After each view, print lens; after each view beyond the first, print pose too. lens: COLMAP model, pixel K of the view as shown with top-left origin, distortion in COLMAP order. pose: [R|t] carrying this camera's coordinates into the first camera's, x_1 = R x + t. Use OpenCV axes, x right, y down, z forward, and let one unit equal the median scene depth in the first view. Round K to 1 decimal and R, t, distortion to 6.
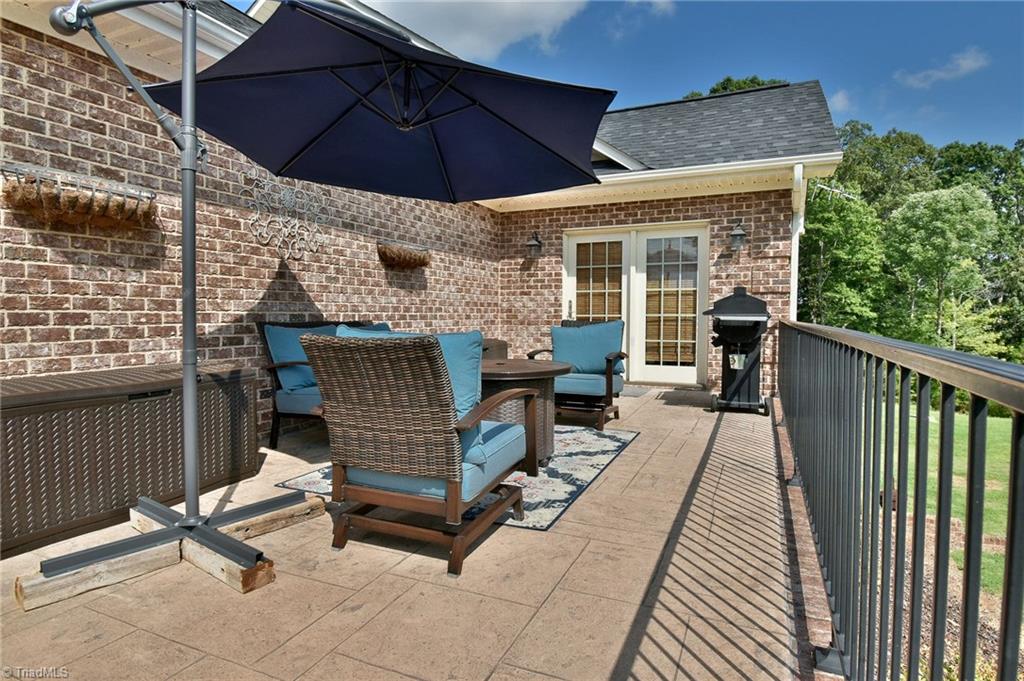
lens RADIAL K [[558.7, 0, 509.9], [0, 558.7, 339.5], [0, 0, 1]] dist [0.010729, -0.020291]
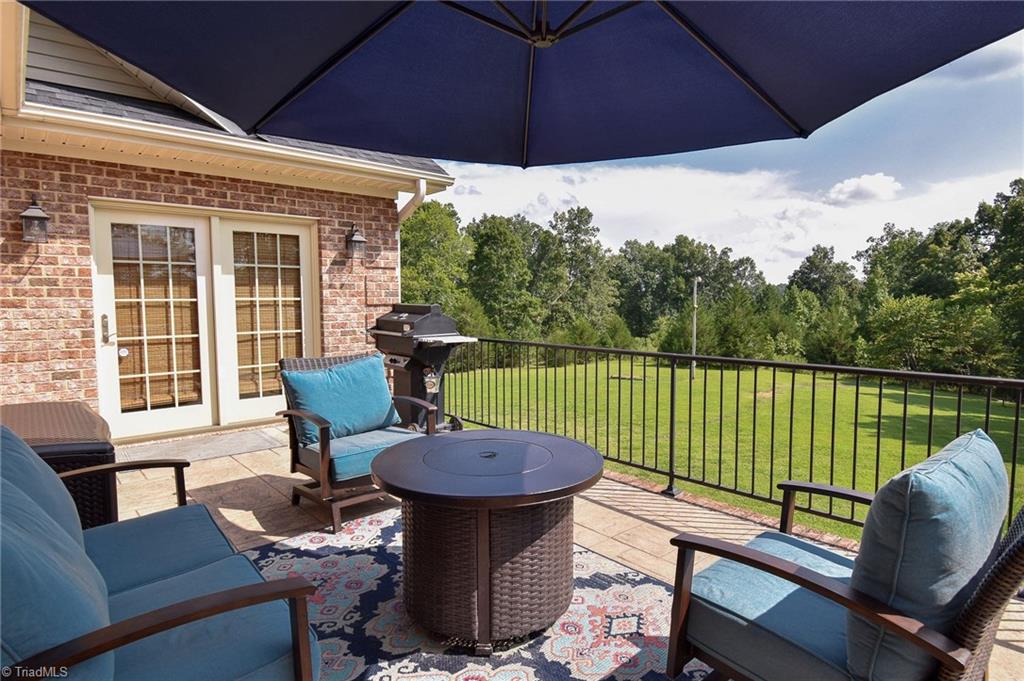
lens RADIAL K [[558.7, 0, 512.1], [0, 558.7, 337.8], [0, 0, 1]] dist [0.010729, -0.020291]
pose [[0.397350, -0.069347, 0.915043, -0.294743], [0.044149, 0.997431, 0.056419, -0.063710], [-0.916604, 0.017980, 0.399391, 0.369931]]
